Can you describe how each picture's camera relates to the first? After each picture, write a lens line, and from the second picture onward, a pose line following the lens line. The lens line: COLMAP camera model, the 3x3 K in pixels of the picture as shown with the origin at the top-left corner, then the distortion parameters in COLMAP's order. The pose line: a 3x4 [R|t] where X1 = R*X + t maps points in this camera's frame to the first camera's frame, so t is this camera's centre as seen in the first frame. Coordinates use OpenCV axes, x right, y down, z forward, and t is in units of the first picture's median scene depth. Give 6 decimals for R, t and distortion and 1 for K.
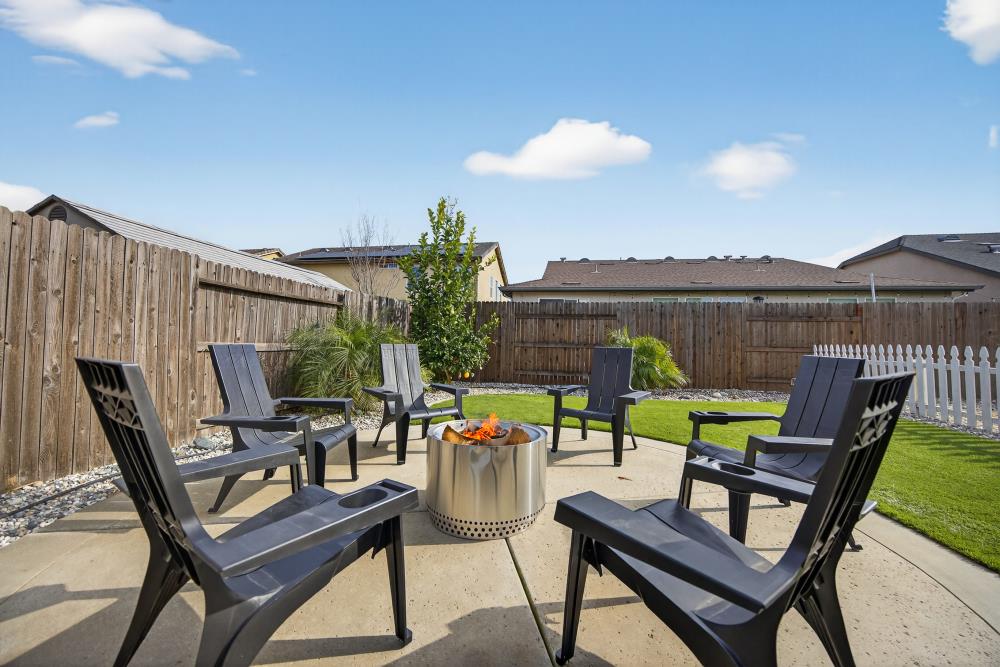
lens RADIAL K [[385.0, 0, 500.0], [0, 385.0, 333.5], [0, 0, 1]] dist [-0.010300, 0.000179]
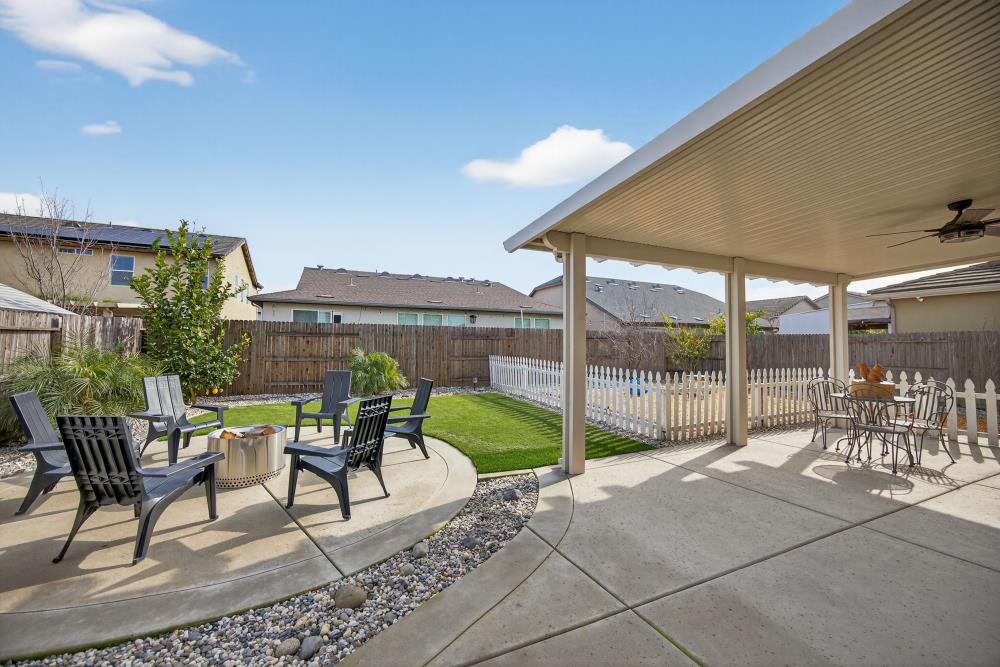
lens RADIAL K [[383.5, 0, 500.0], [0, 383.5, 333.5], [0, 0, 1]] dist [-0.046703, 0.021068]
pose [[0.828048, 0.005614, 0.560629, -0.014866], [-0.008345, 0.999963, 0.002312, -0.061700], [-0.560595, -0.006593, 0.828064, -0.317636]]
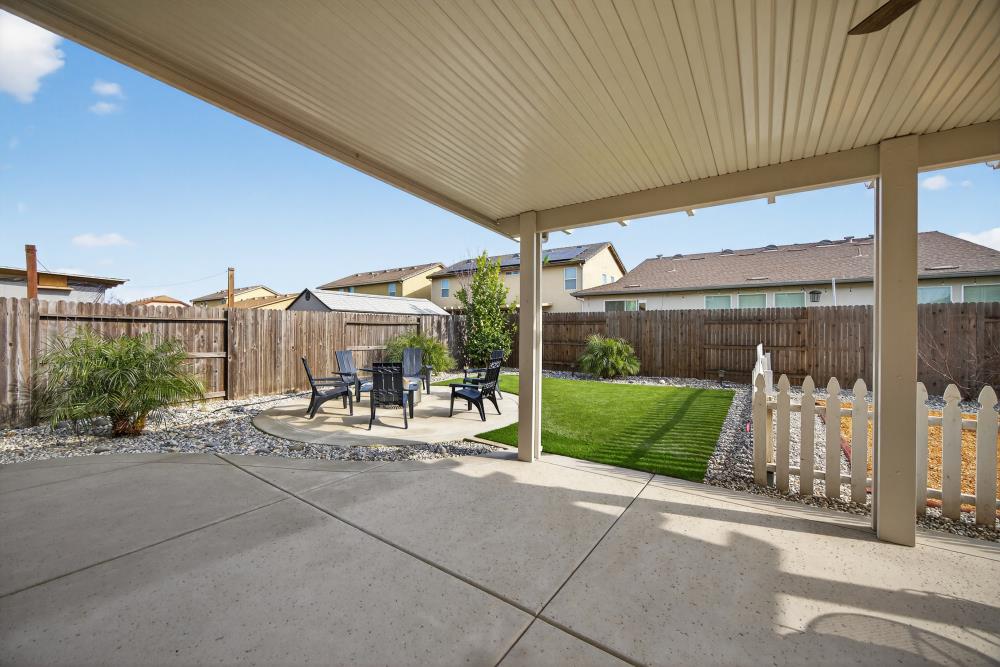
lens RADIAL K [[383.5, 0, 500.0], [0, 383.5, 333.5], [0, 0, 1]] dist [-0.046703, 0.021068]
pose [[0.909402, -0.010238, -0.415792, 0.580576], [0.024213, 0.999305, 0.028351, -0.056385], [0.415212, -0.035849, 0.909018, -0.429209]]
